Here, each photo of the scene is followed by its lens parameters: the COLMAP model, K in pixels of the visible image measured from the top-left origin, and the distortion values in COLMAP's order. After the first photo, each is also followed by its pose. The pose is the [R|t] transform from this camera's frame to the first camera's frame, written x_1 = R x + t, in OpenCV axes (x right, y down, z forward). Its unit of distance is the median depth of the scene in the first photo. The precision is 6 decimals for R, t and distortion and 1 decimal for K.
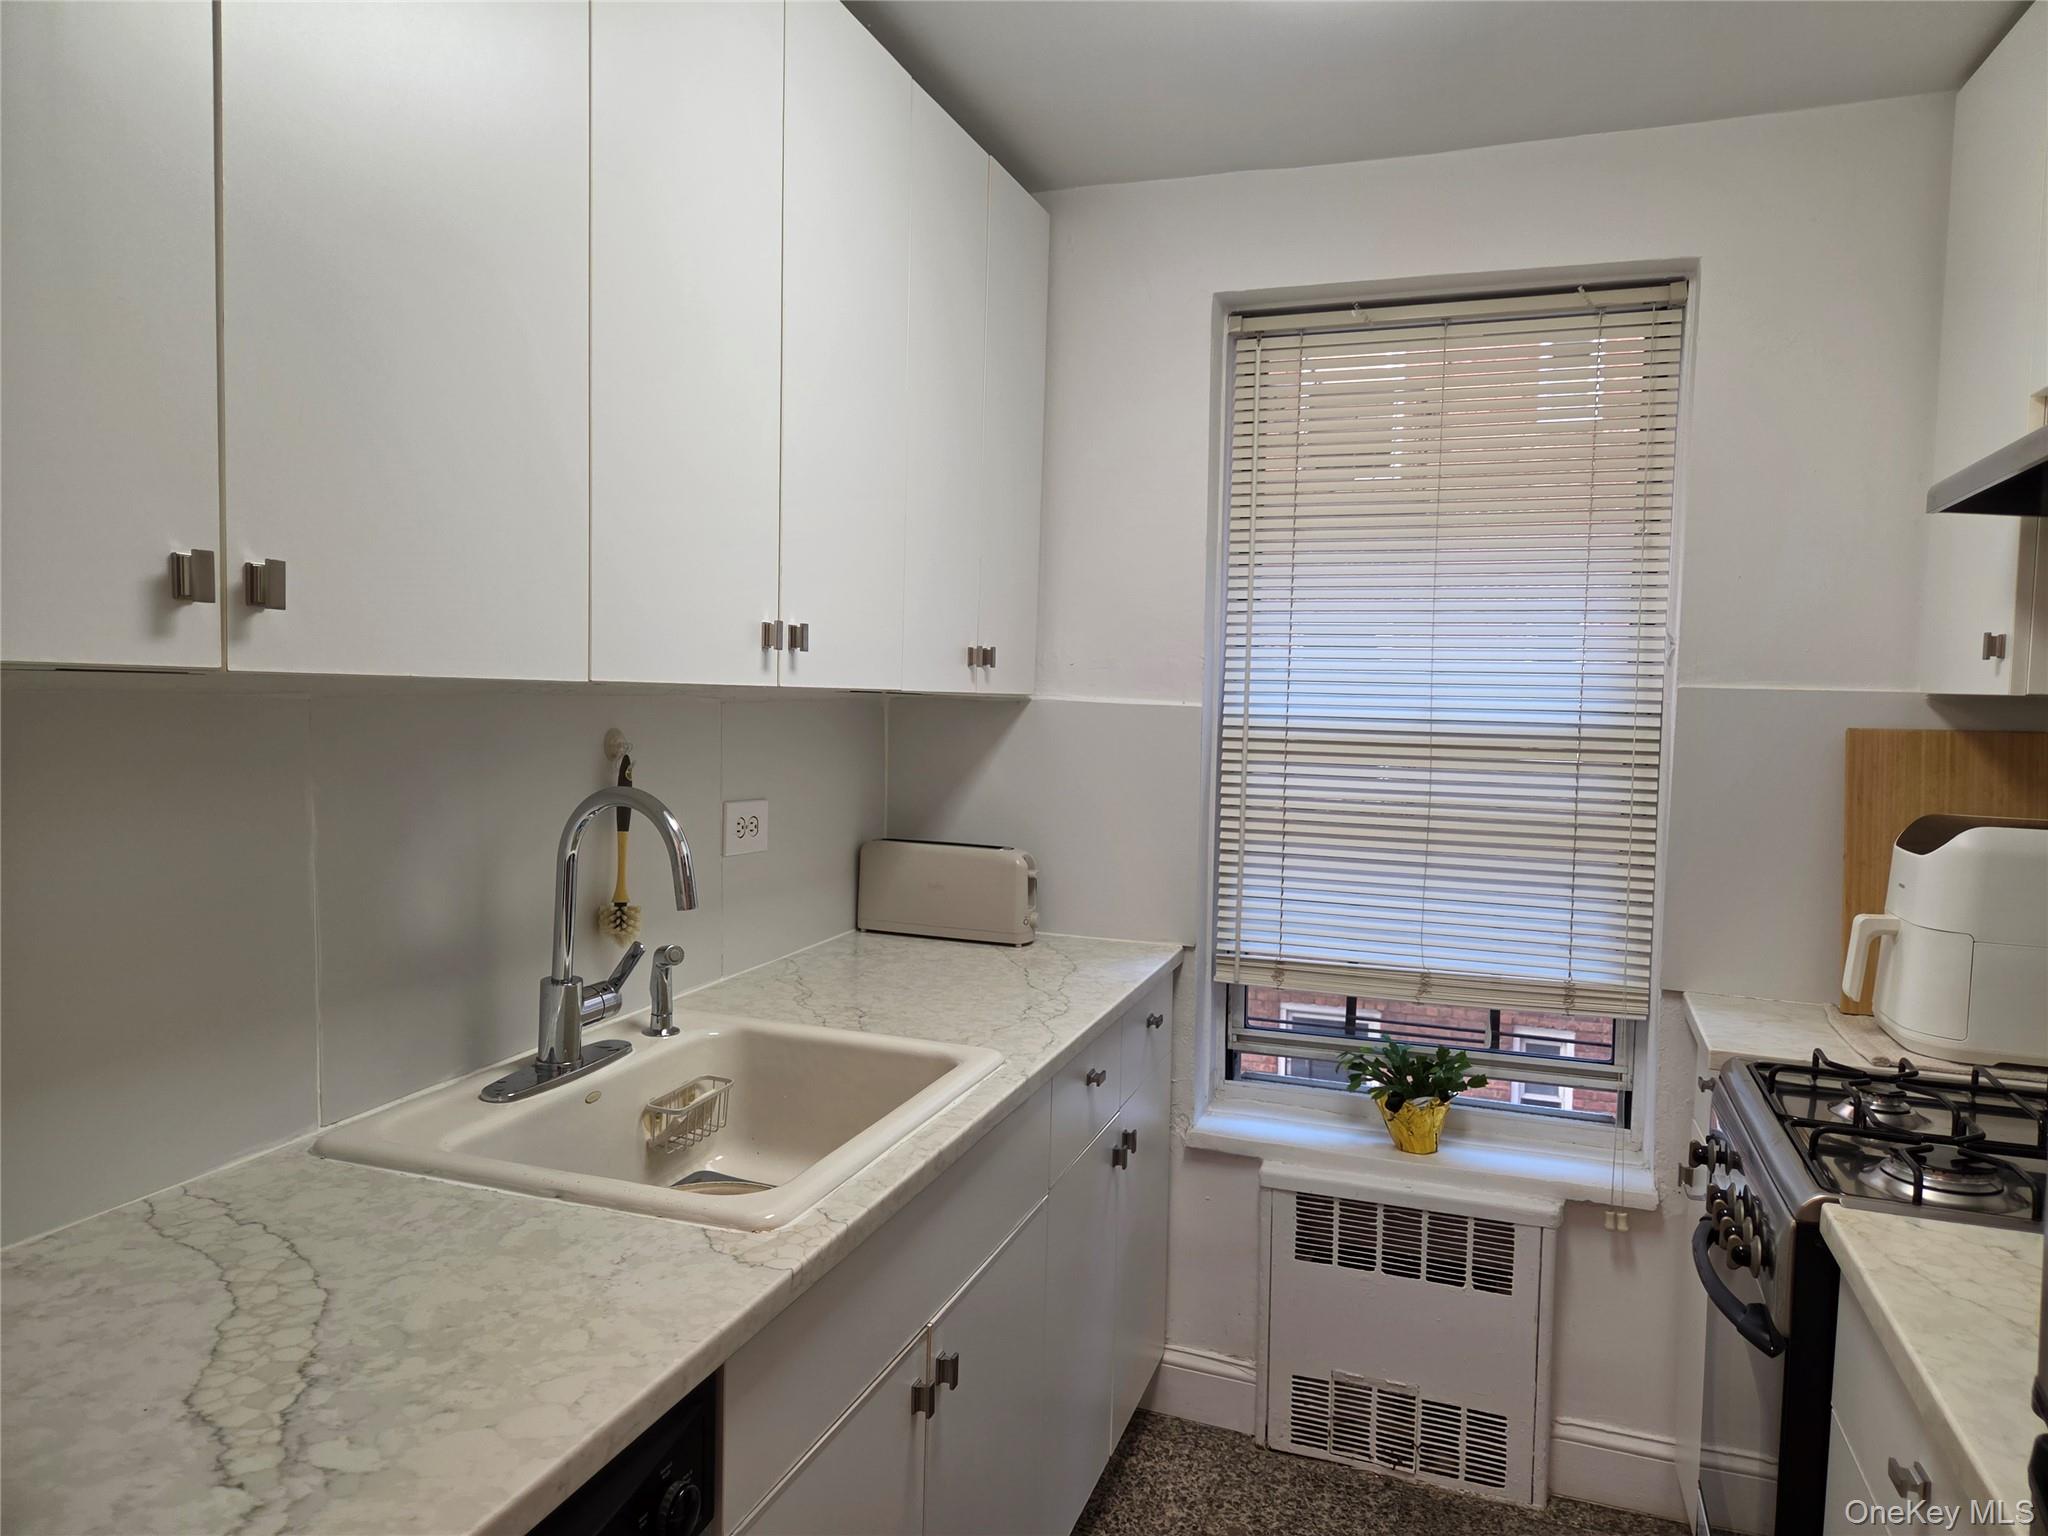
lens RADIAL K [[1346.4, 0, 1020.1], [0, 1346.4, 782.7], [0, 0, 1]] dist [0.074993, -0.084166]
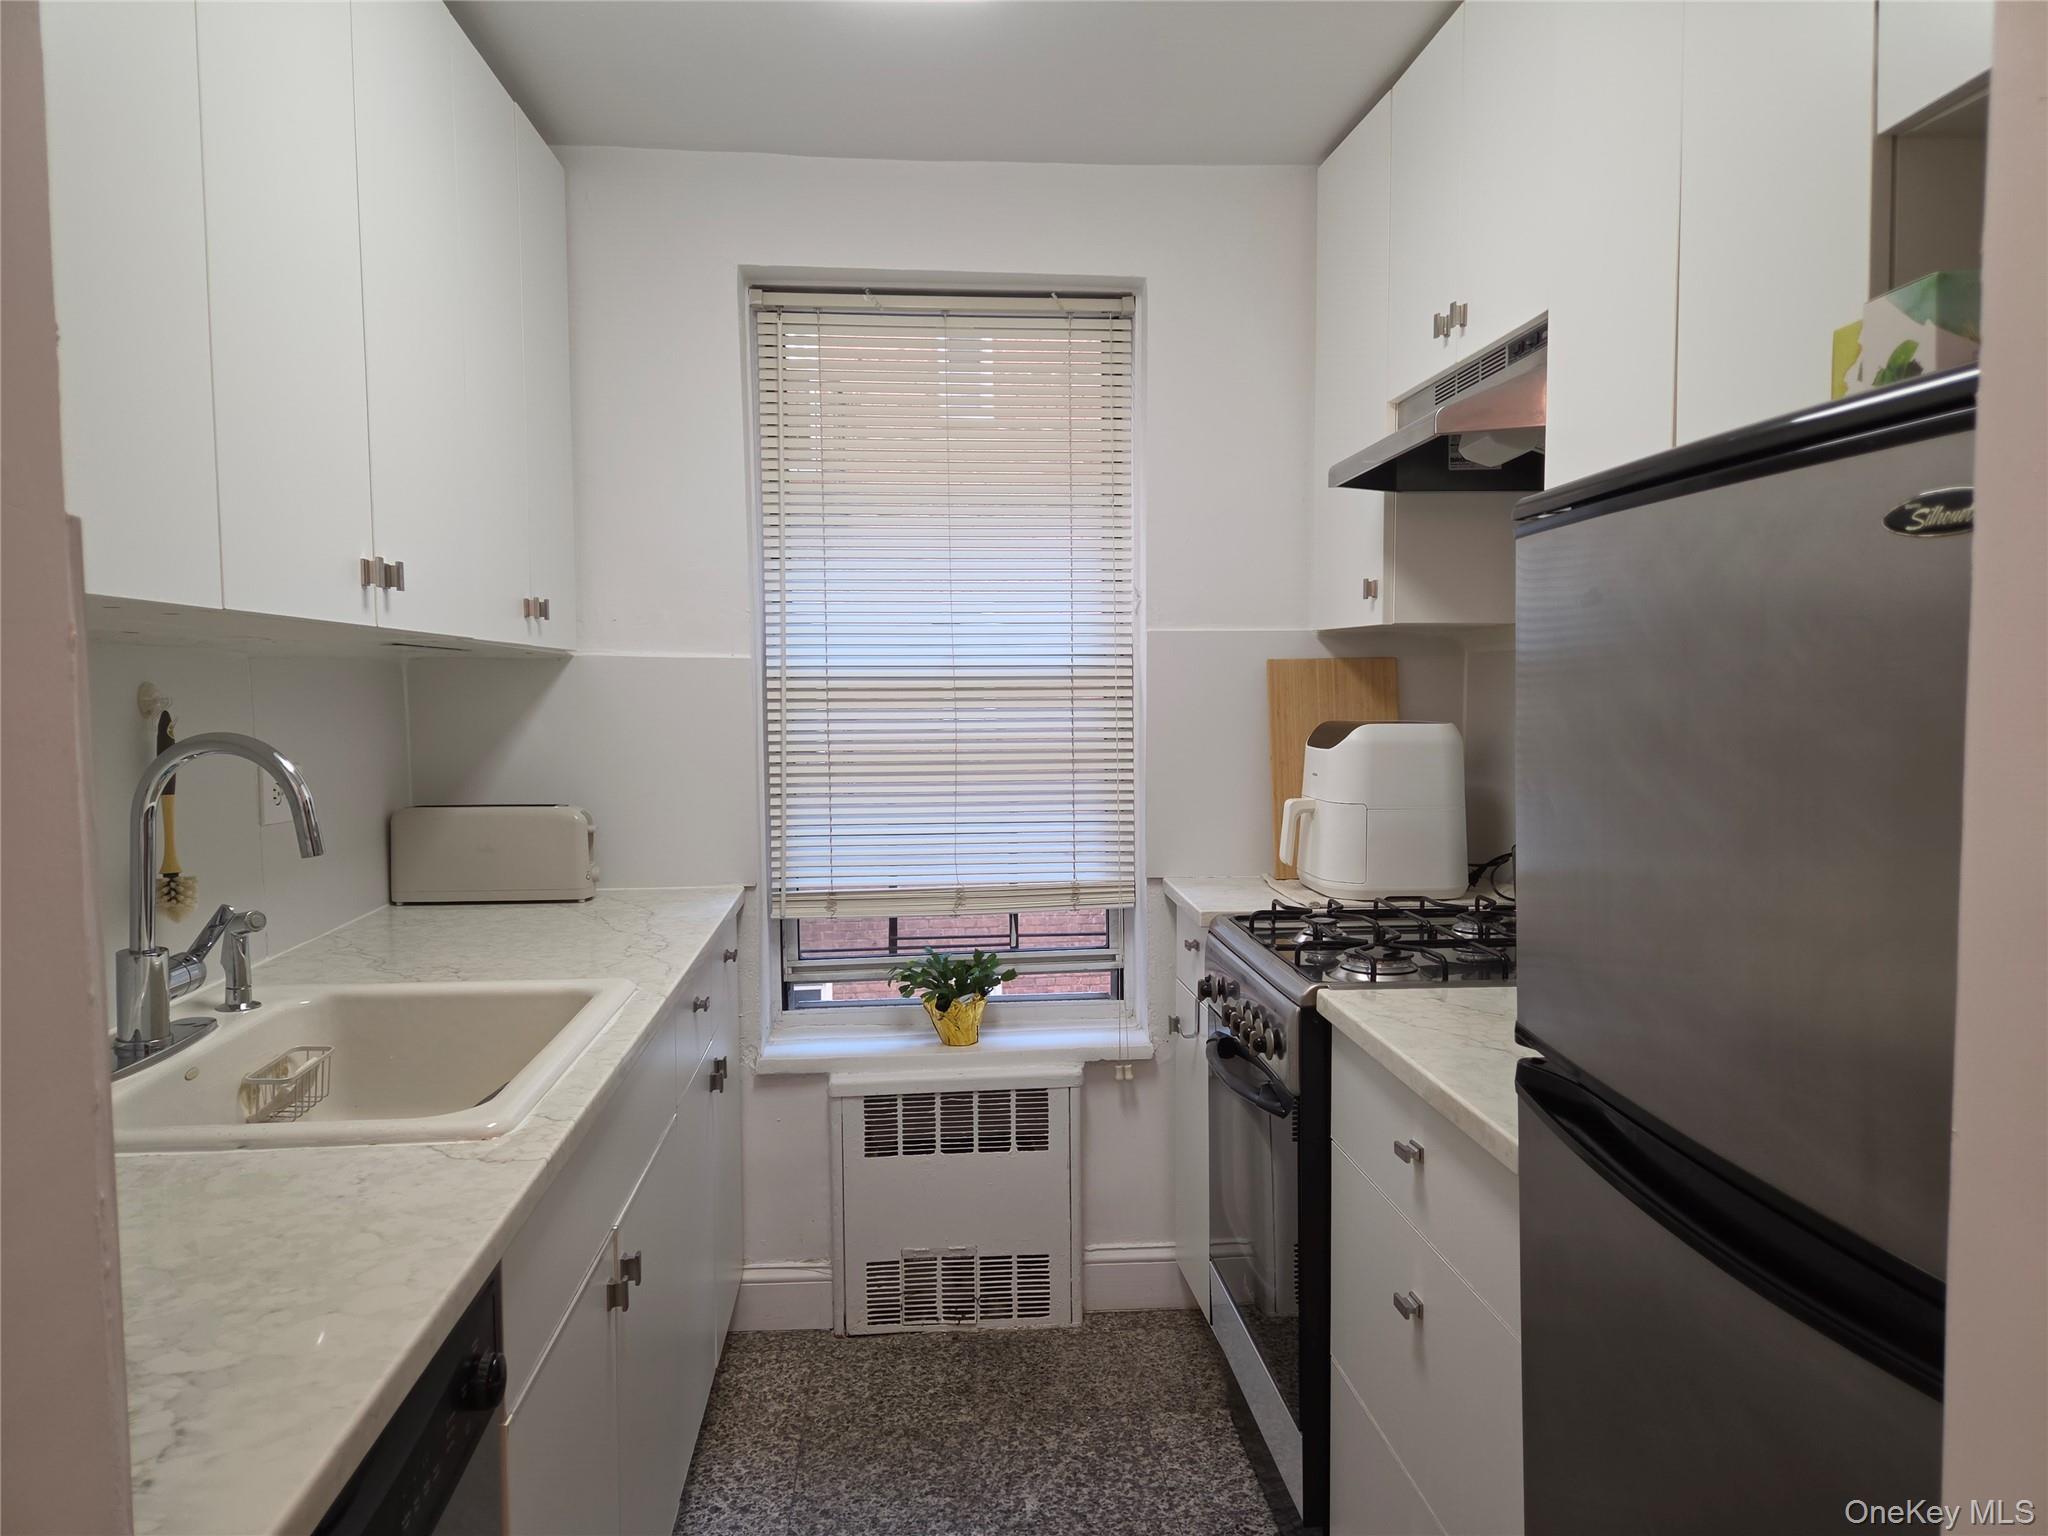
lens RADIAL K [[1346.4, 0, 1020.1], [0, 1346.4, 782.7], [0, 0, 1]] dist [0.074993, -0.084166]
pose [[0.908906, -0.059722, 0.412701, -0.124331], [0.056140, 0.998206, 0.020810, 0.033092], [-0.413204, 0.004255, 0.910629, -0.054866]]
